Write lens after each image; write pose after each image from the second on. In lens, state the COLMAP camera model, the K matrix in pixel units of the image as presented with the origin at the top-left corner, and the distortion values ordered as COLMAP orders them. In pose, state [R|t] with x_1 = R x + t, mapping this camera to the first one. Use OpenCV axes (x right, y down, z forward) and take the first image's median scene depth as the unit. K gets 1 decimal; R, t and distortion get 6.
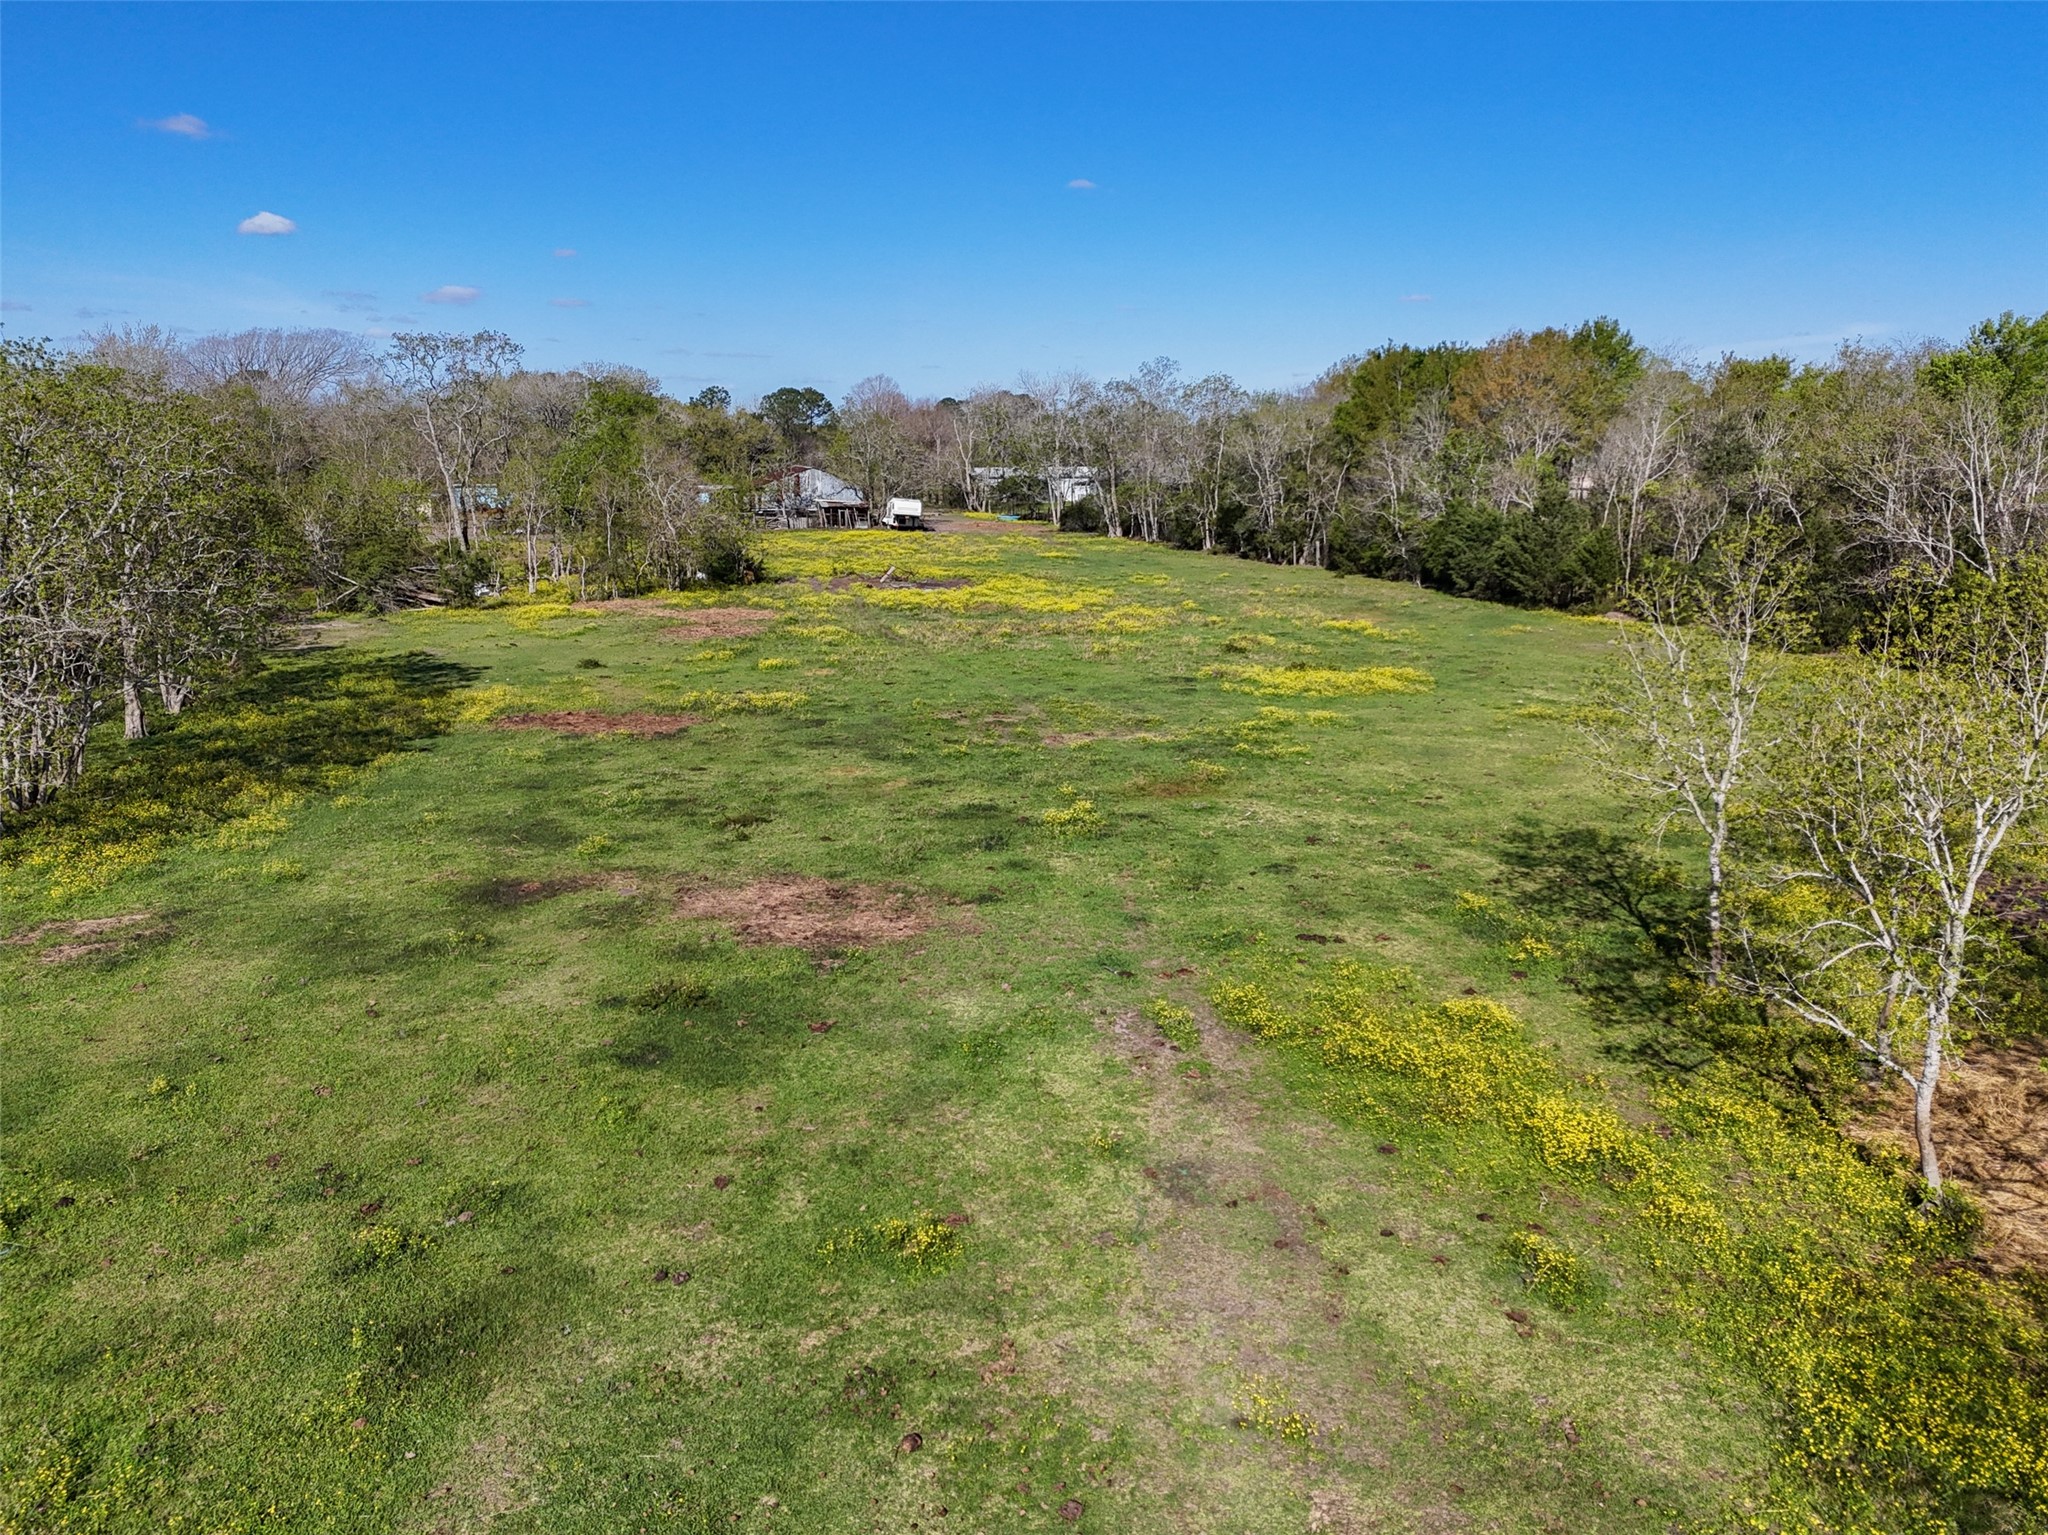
lens RADIAL K [[1493.8, 0, 1028.3], [0, 1493.8, 805.5], [0, 0, 1]] dist [0.118300, -0.153272]
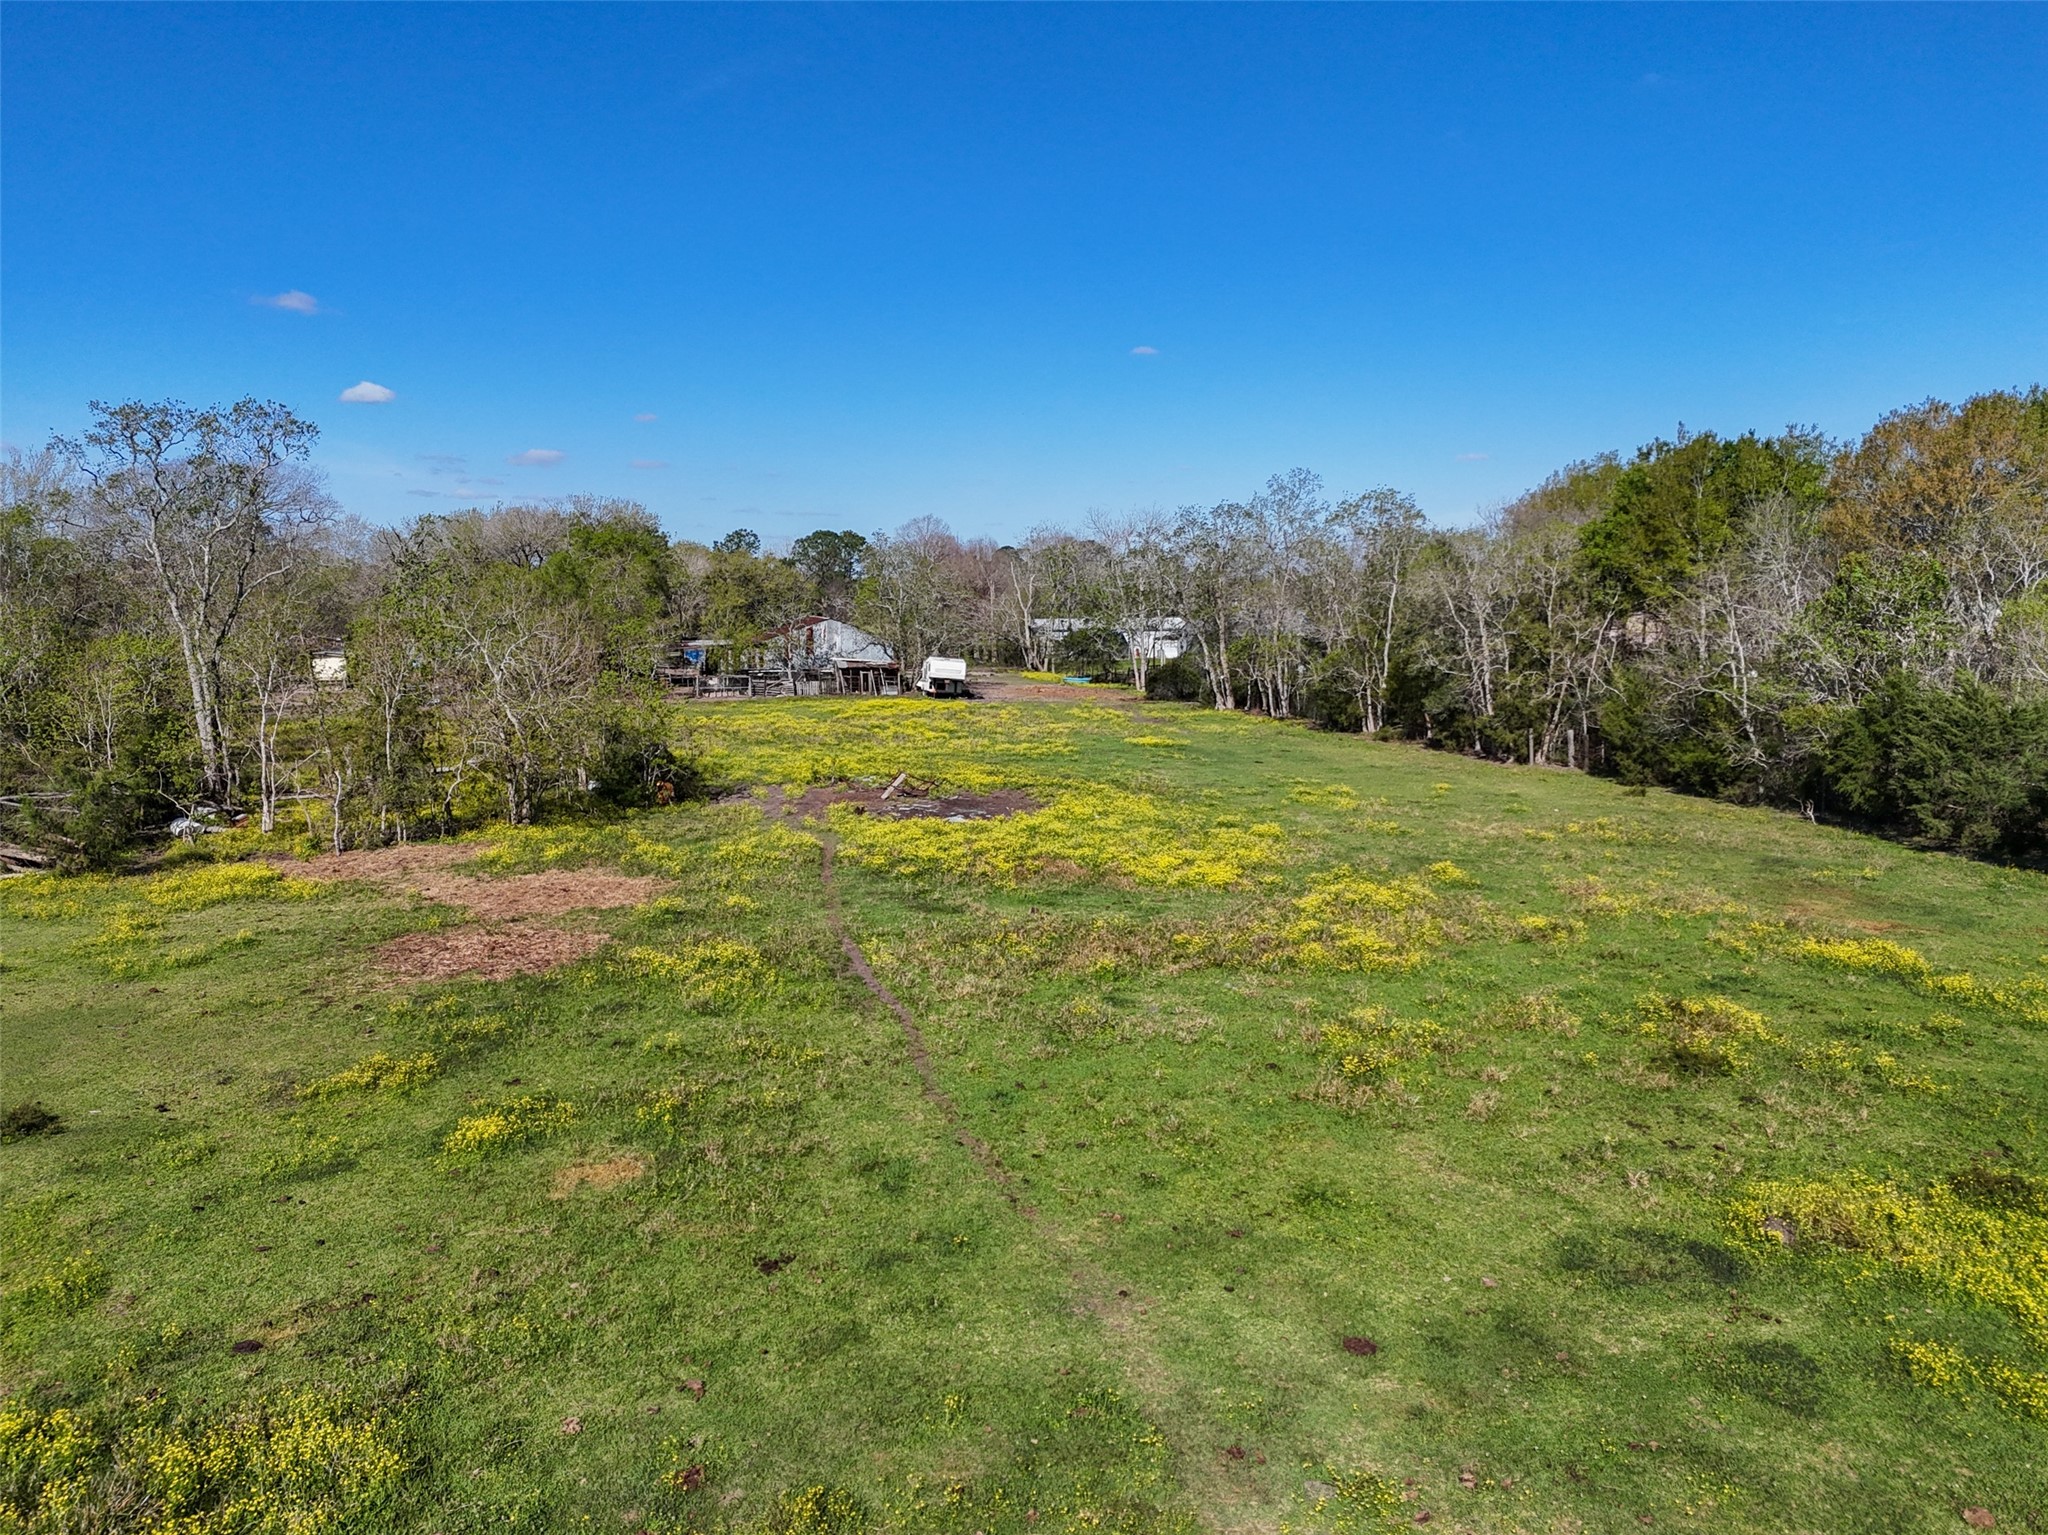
lens RADIAL K [[1493.8, 0, 1028.3], [0, 1493.8, 805.5], [0, 0, 1]] dist [0.118300, -0.153272]
pose [[0.999246, 0.006406, -0.038306, -0.012107], [-0.010114, 0.995193, -0.097405, -0.068684], [0.037498, 0.097719, 0.994507, 0.310199]]
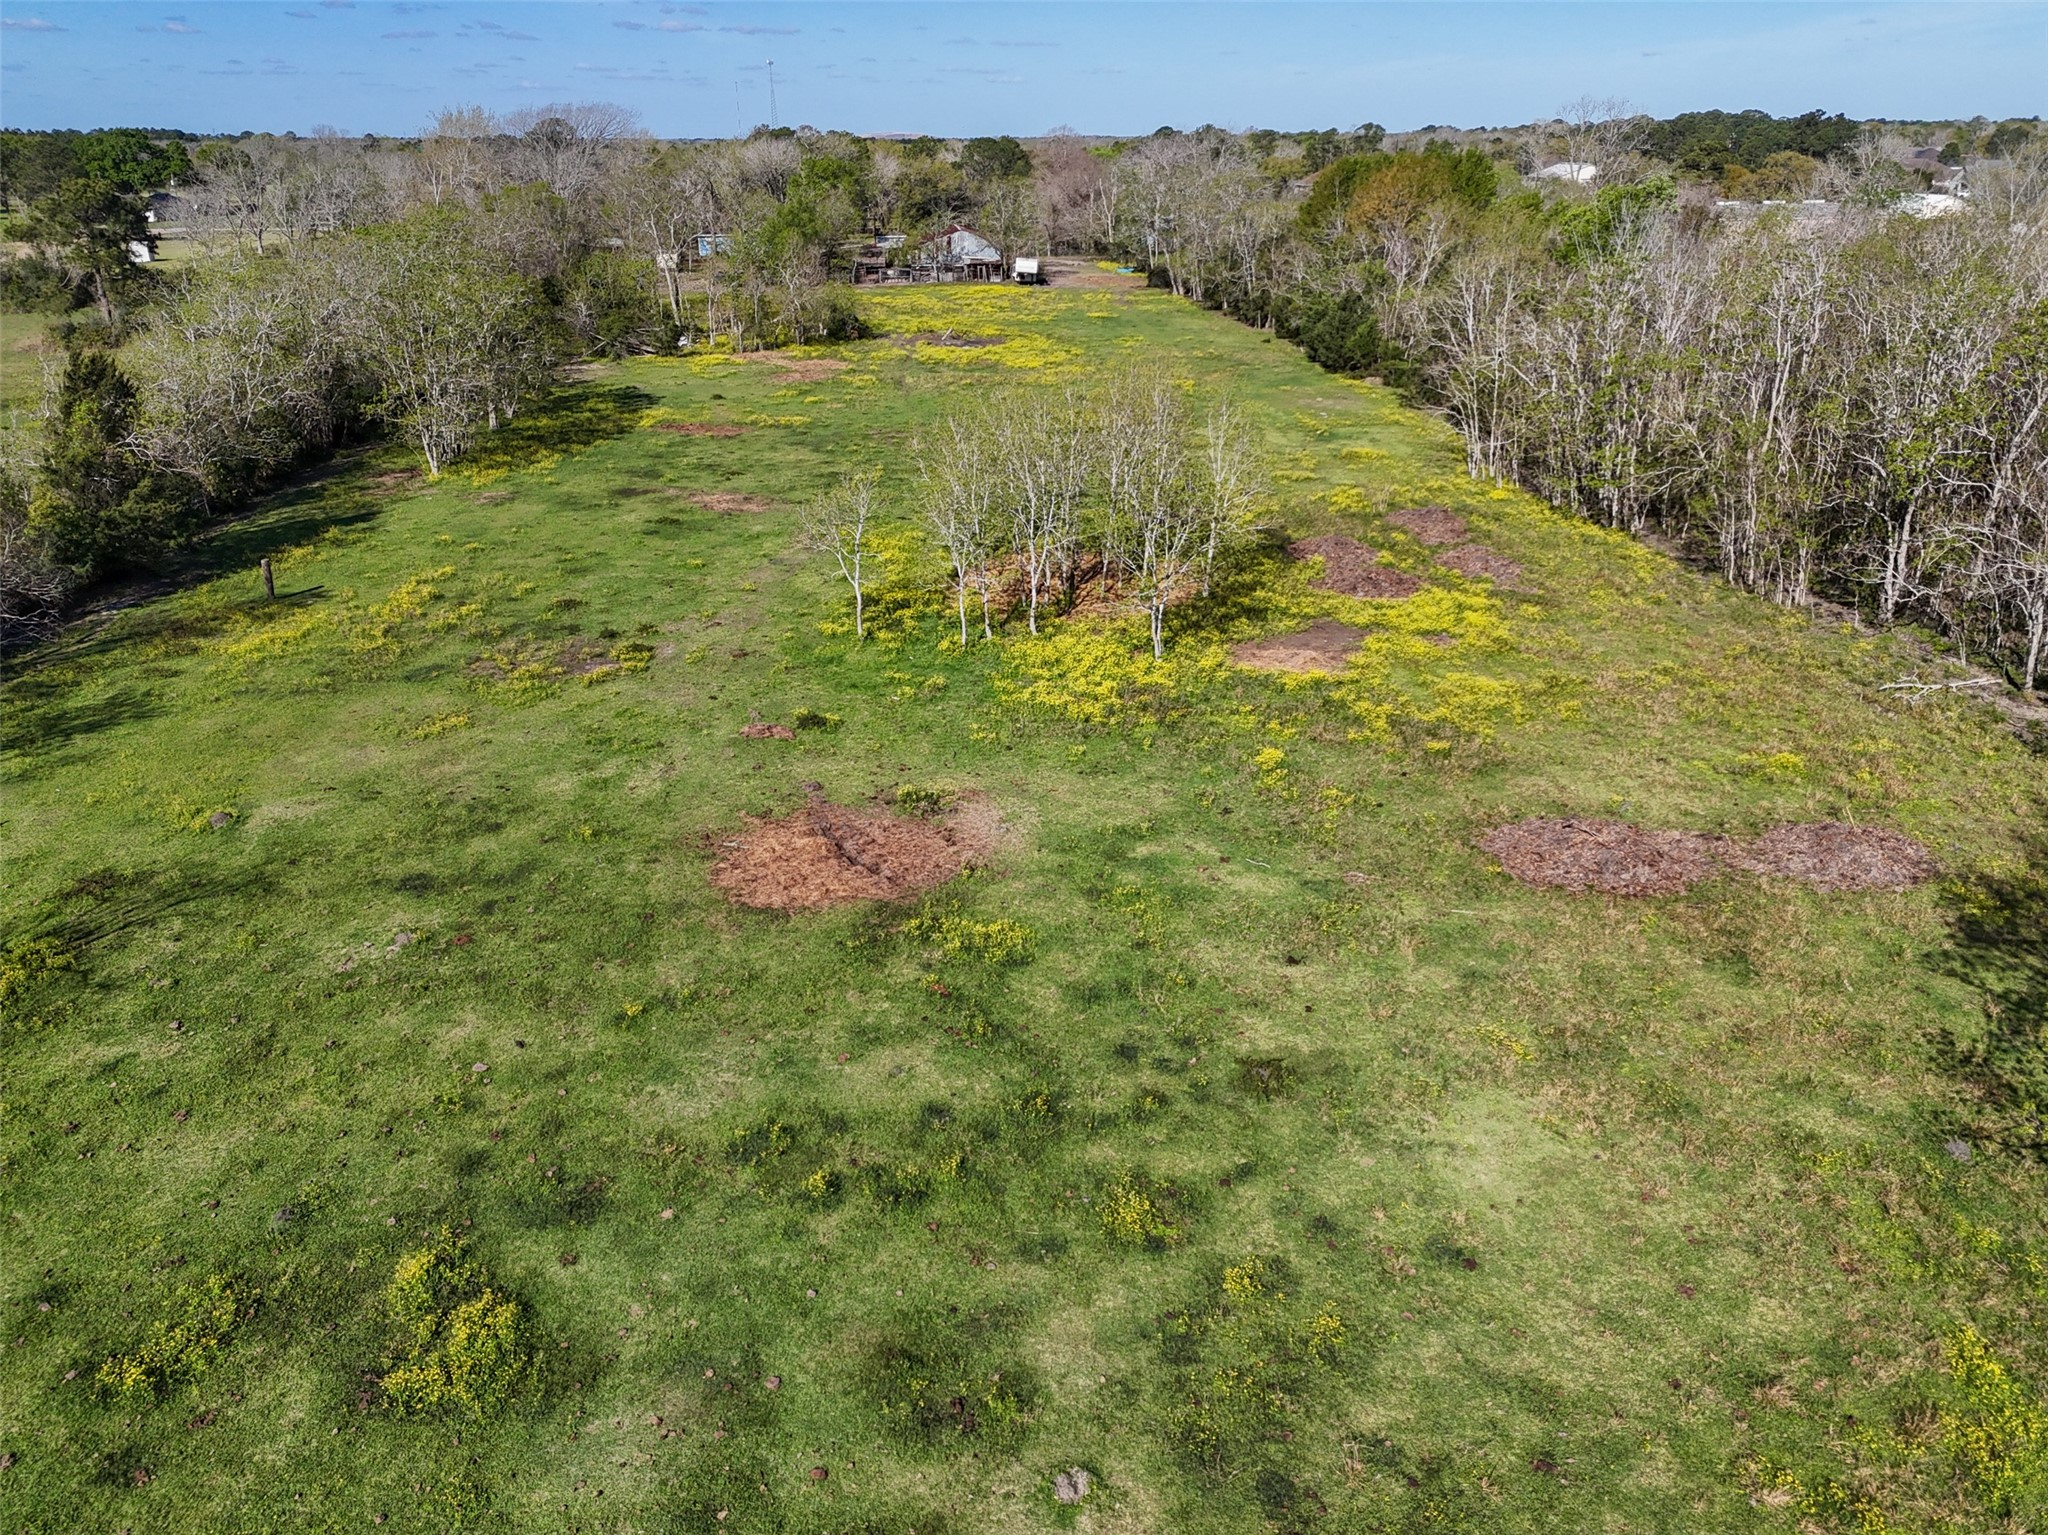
lens RADIAL K [[1513.9, 0, 1024.0], [0, 1513.9, 767.5], [0, 0, 1]] dist [0.081340, -0.077487]
pose [[0.982848, 0.069428, -0.170849, 0.205697], [-0.042645, 0.986881, 0.155716, 0.022023], [0.179418, -0.145760, 0.972915, -0.385675]]
